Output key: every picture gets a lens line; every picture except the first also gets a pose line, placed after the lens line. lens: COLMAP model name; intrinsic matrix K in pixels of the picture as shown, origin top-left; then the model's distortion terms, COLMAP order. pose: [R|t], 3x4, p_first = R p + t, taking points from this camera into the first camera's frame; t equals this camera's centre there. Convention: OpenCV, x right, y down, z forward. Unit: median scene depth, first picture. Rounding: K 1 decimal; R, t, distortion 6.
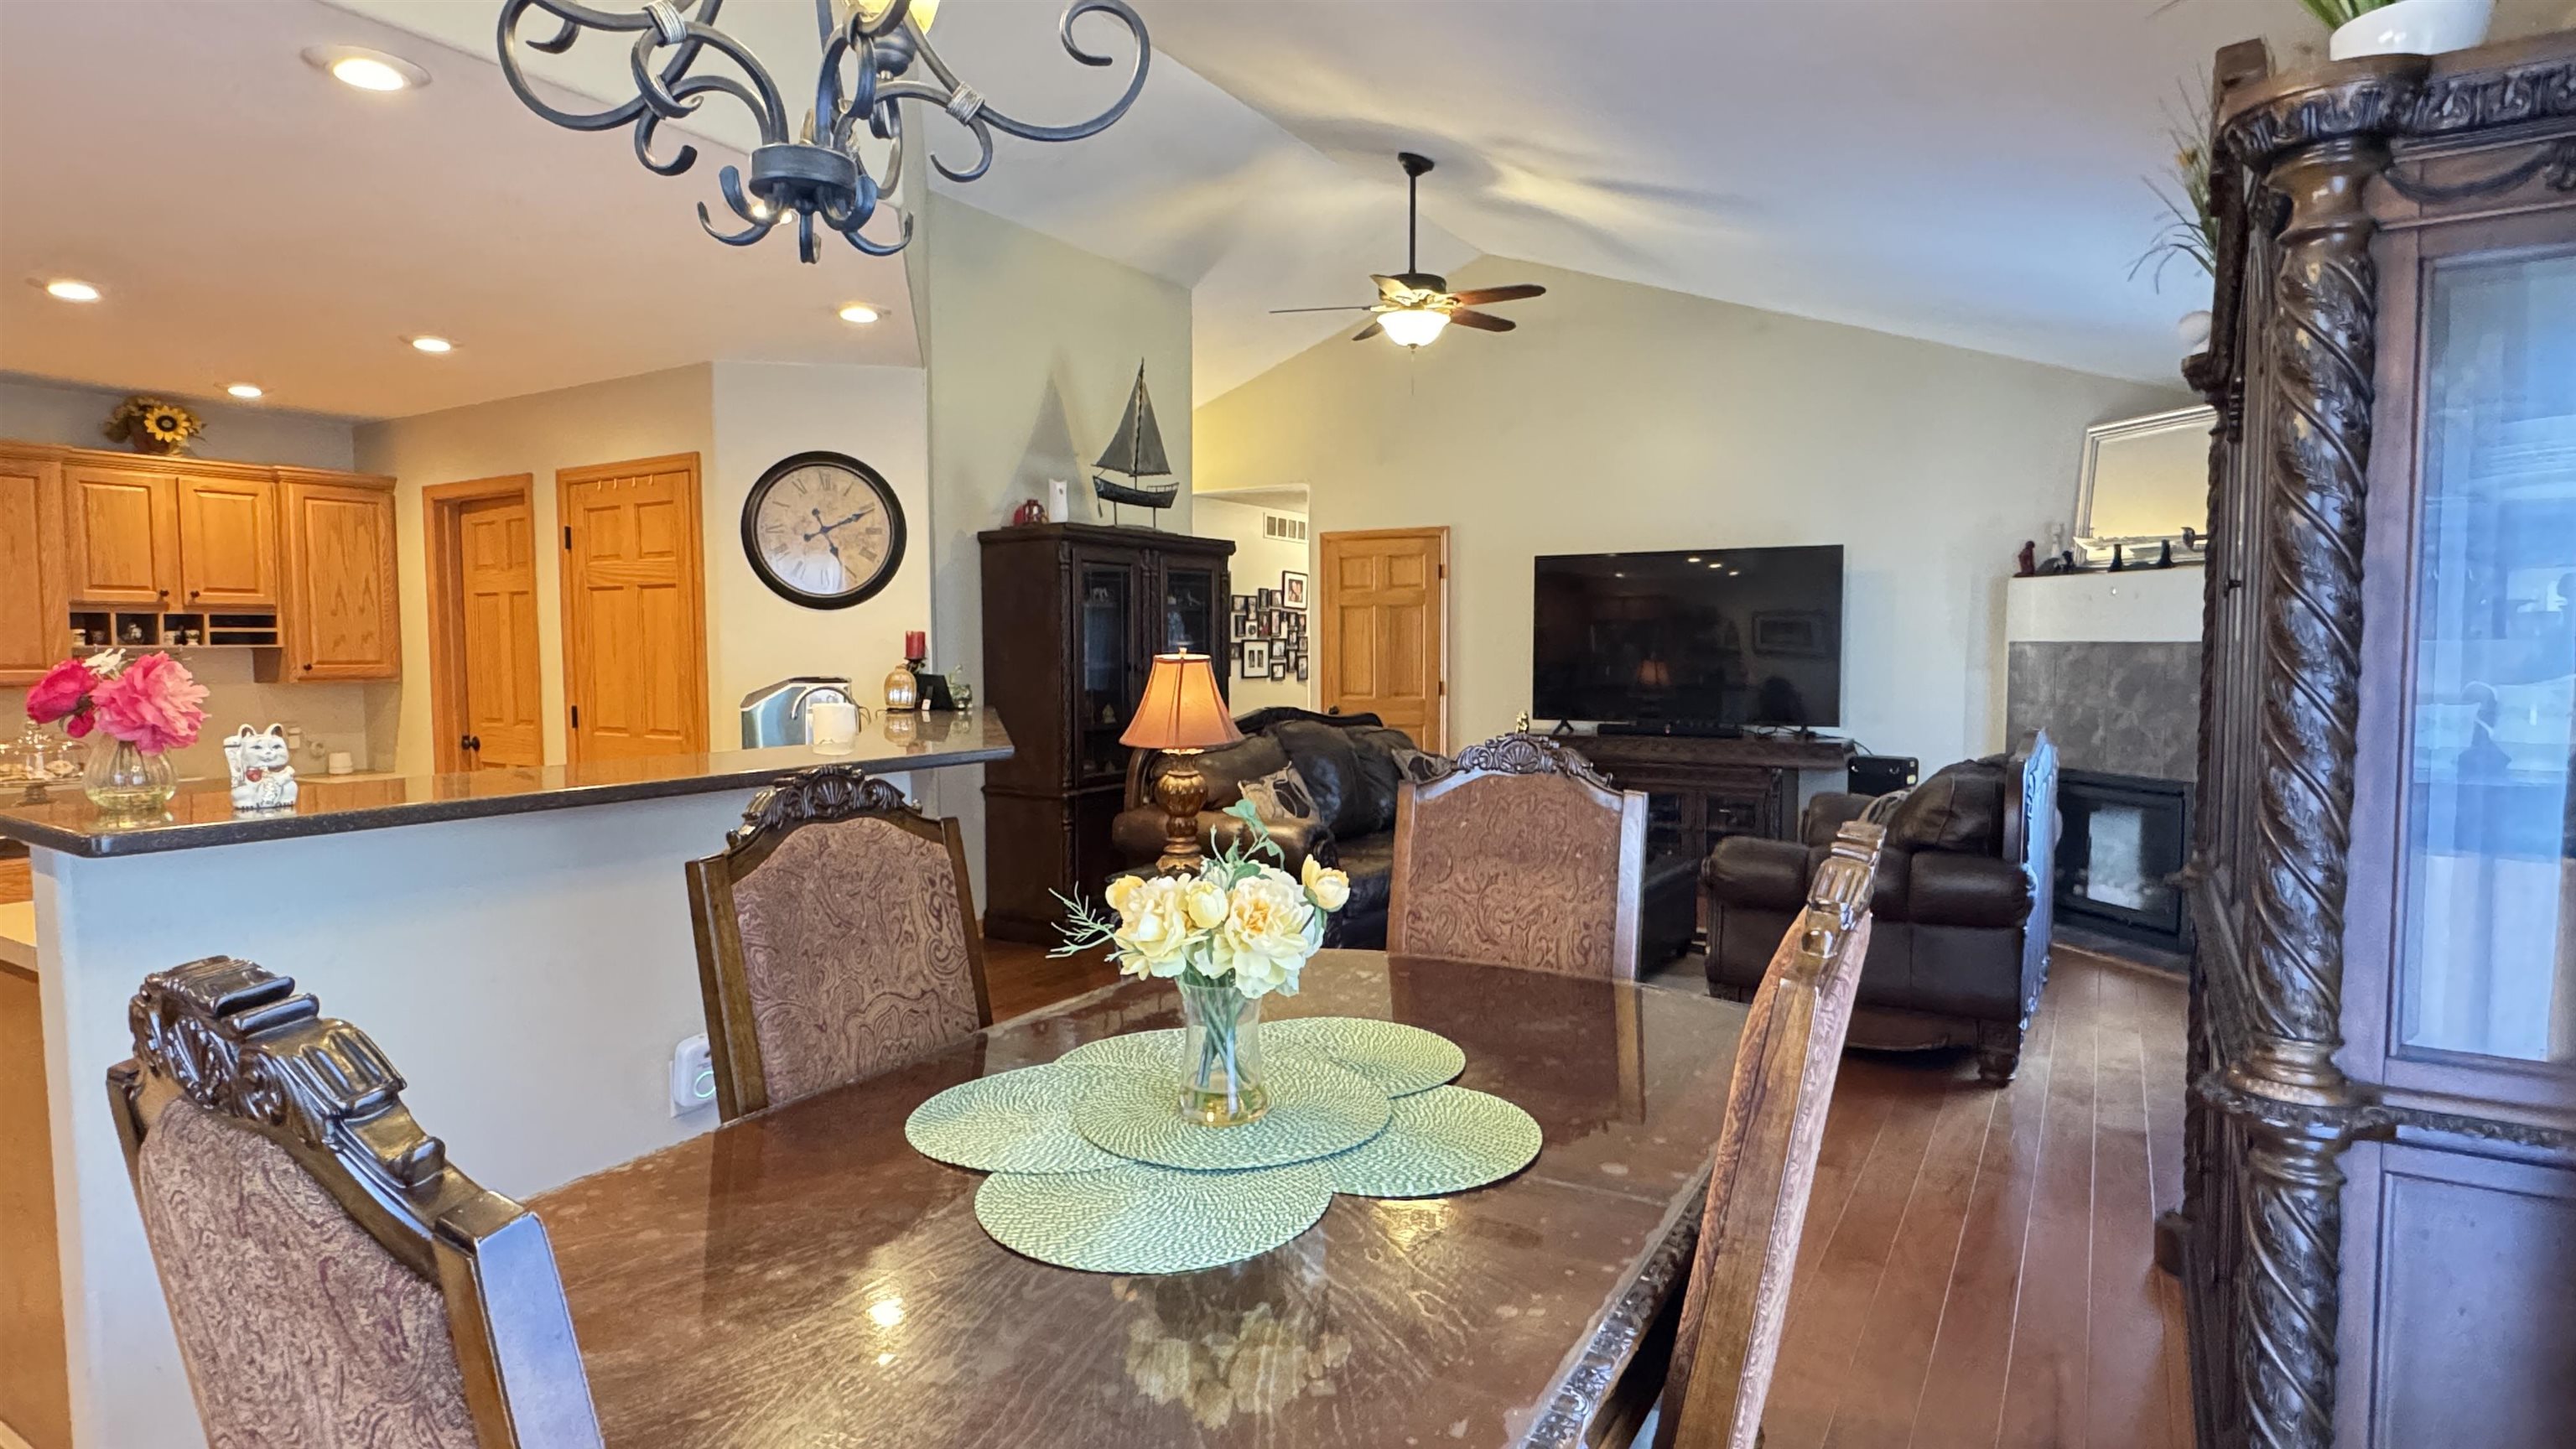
lens RADIAL K [[1330.2, 0, 1284.7], [0, 1330.2, 728.8], [0, 0, 1]] dist [-0.005798, 0.001907]
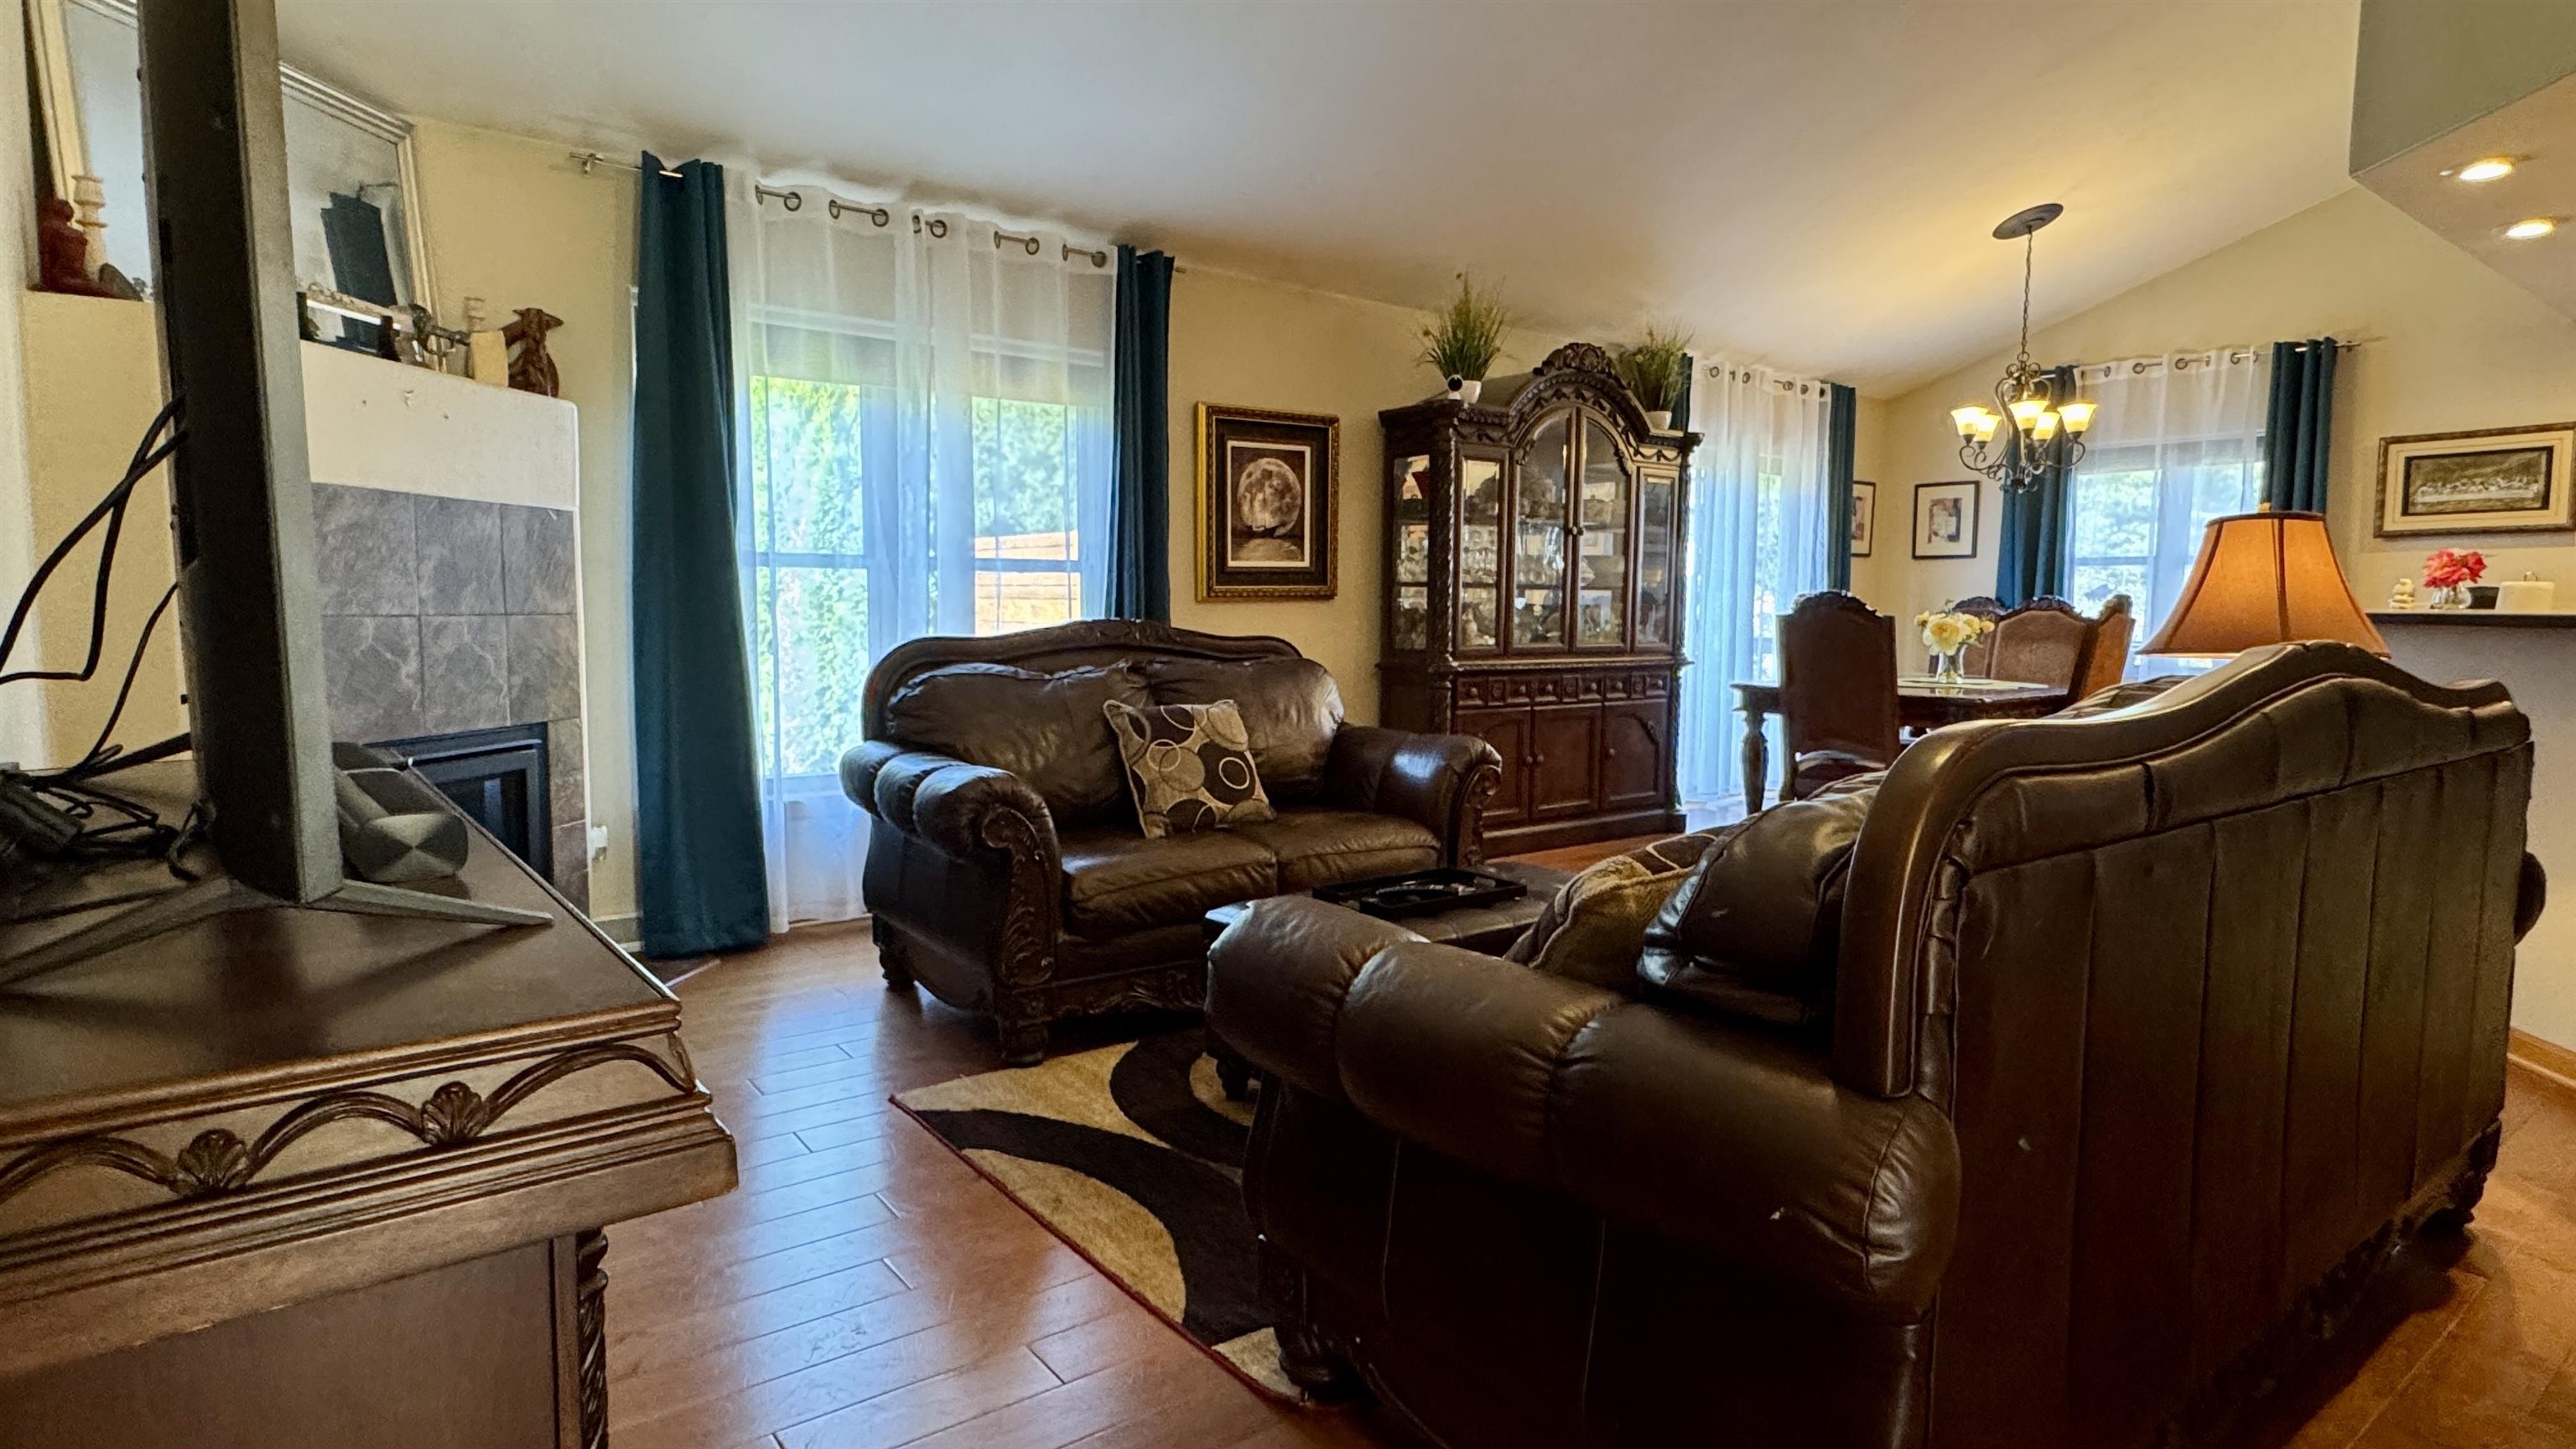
lens RADIAL K [[1330.2, 0, 1274.3], [0, 1330.2, 729.8], [0, 0, 1]] dist [-0.005798, 0.001907]
pose [[-0.930618, -0.038531, 0.363957, 0.095749], [0.018241, 0.988324, 0.151271, -0.045561], [-0.365536, 0.147415, -0.919050, 1.365275]]
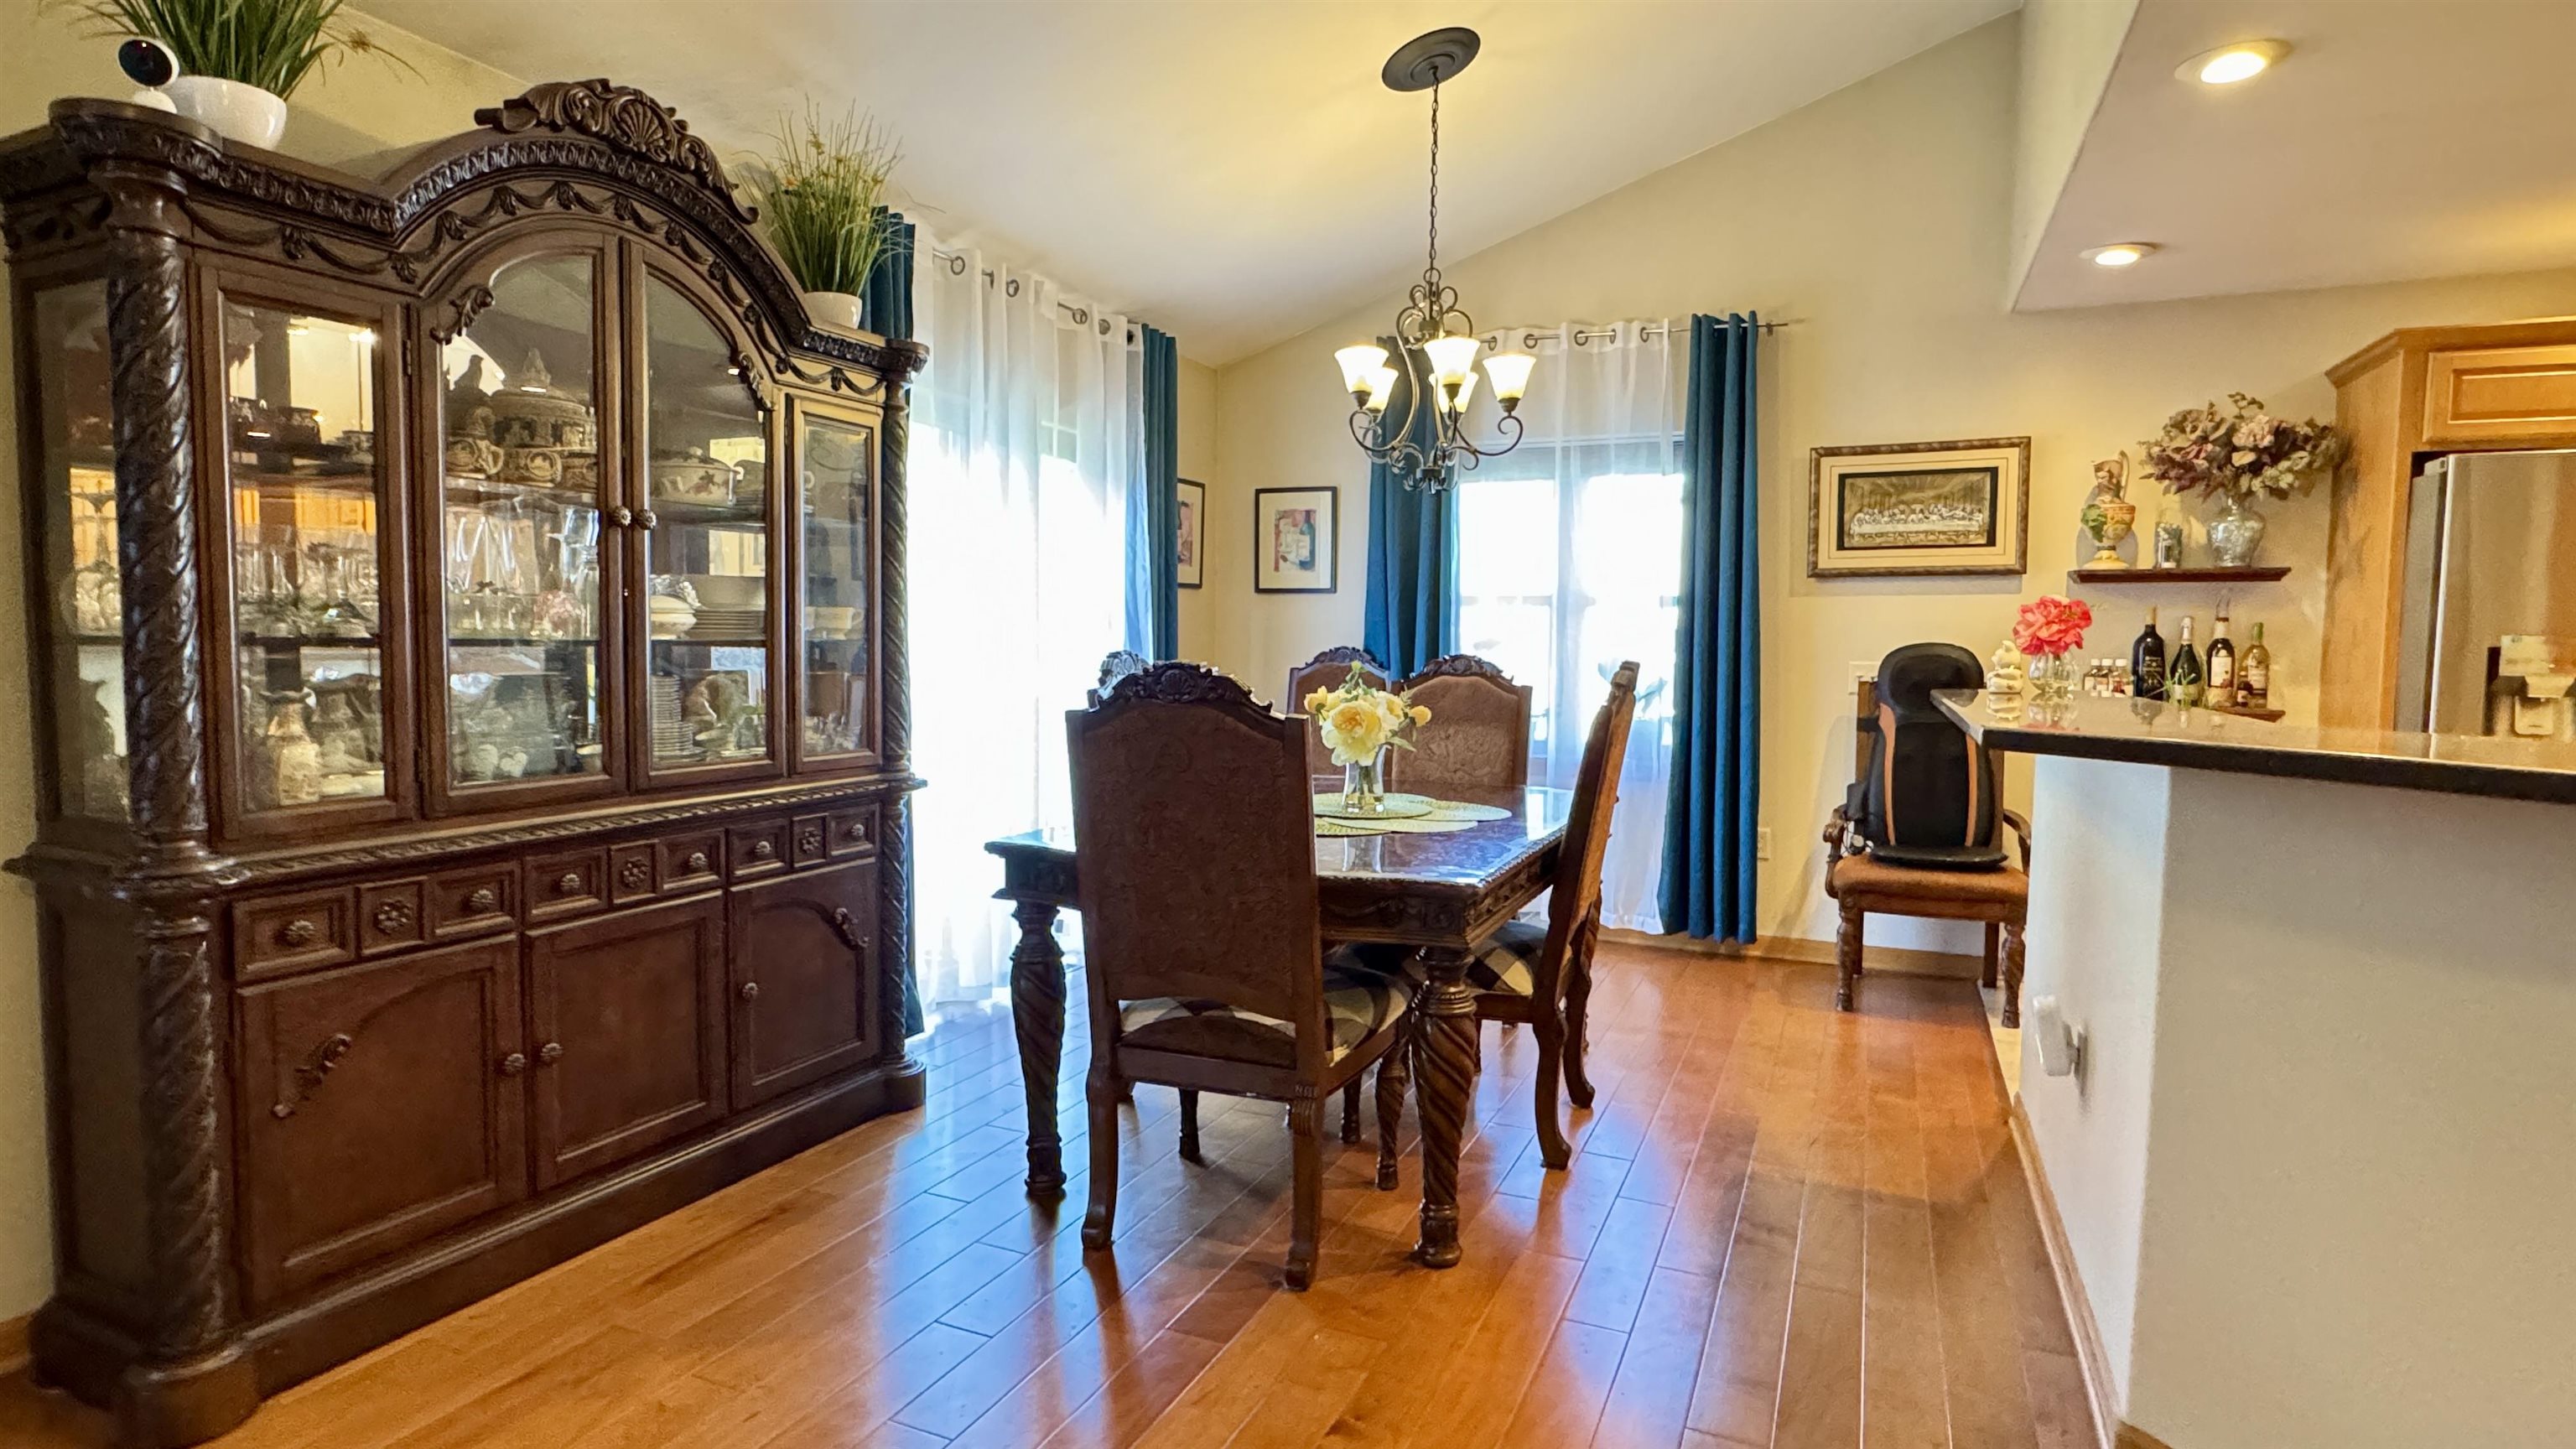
lens RADIAL K [[1330.2, 0, 1277.4], [0, 1330.2, 723.9], [0, 0, 1]] dist [-0.005798, 0.001907]
pose [[-0.992047, -0.000715, -0.125865, 0.096365], [-0.016931, 0.991654, 0.127810, -0.030058], [0.124723, 0.128924, -0.983780, 0.807846]]
